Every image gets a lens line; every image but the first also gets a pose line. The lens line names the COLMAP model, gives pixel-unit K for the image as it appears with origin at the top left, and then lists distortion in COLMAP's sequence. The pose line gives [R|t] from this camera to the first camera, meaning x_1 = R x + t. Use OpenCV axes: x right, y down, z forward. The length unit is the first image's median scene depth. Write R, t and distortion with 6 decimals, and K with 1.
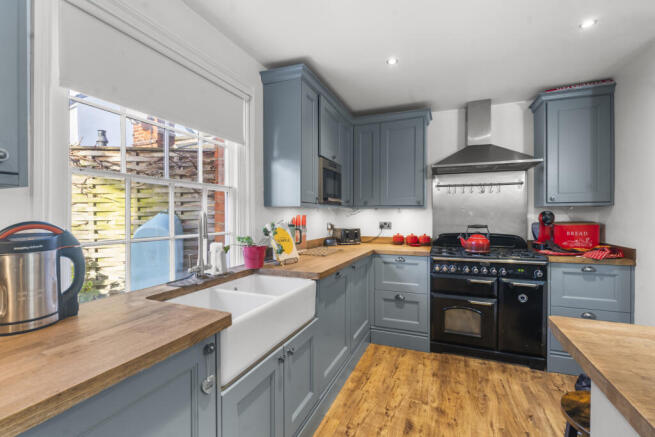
lens RADIAL K [[290.3, 0, 326.9], [0, 290.3, 215.8], [0, 0, 1]] dist [-0.003787, -0.000237]
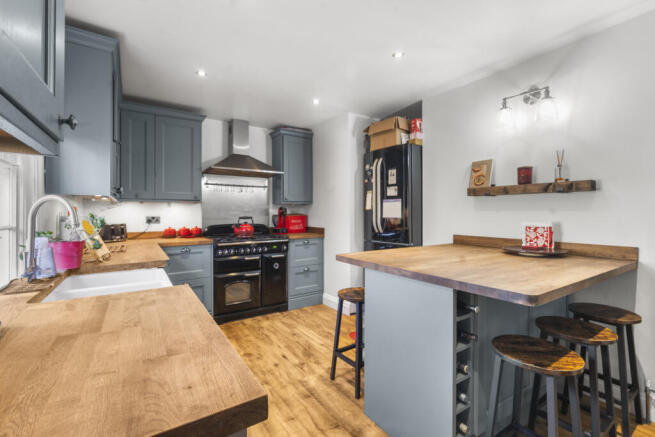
lens RADIAL K [[295.6, 0, 329.9], [0, 295.6, 210.3], [0, 0, 1]] dist [-0.001018, -0.000091]
pose [[0.551670, 0.007703, 0.834027, -0.408482], [0.004487, 0.999915, -0.012202, 0.022516], [-0.834050, 0.010474, 0.551589, -0.053853]]
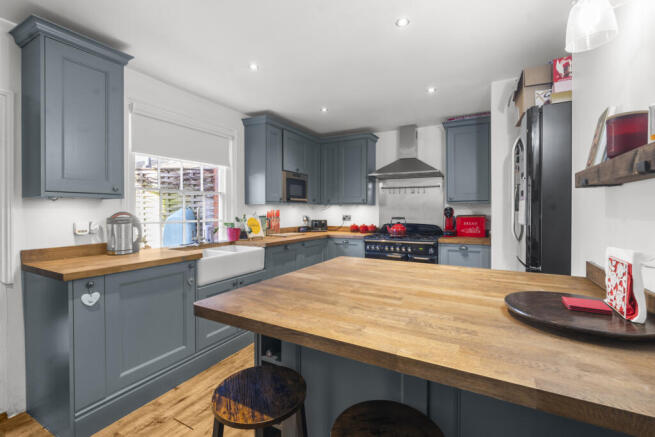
lens RADIAL K [[295.6, 0, 329.9], [0, 295.6, 210.3], [0, 0, 1]] dist [-0.001018, -0.000091]
pose [[0.994600, 0.001977, -0.103764, 0.363403], [-0.002230, 0.999995, -0.002323, 0.003174], [0.103759, 0.002542, 0.994599, -0.480653]]
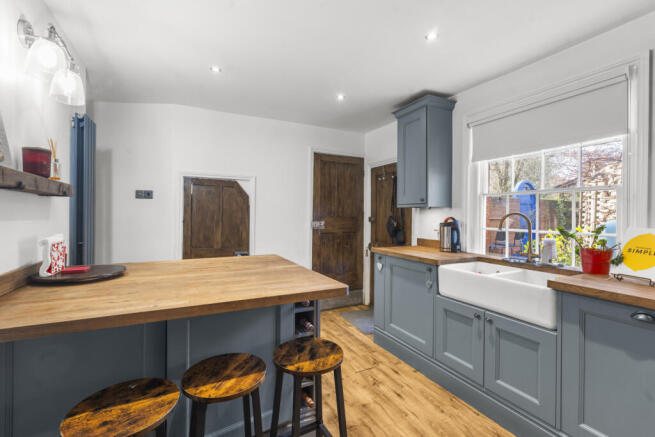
lens RADIAL K [[290.3, 0, 326.9], [0, 290.3, 215.8], [0, 0, 1]] dist [-0.003787, -0.000237]
pose [[-0.653871, -0.008277, -0.756560, 0.753319], [-0.021517, 0.999739, 0.007659, 0.004323], [0.756300, 0.021287, -0.653879, 0.724382]]
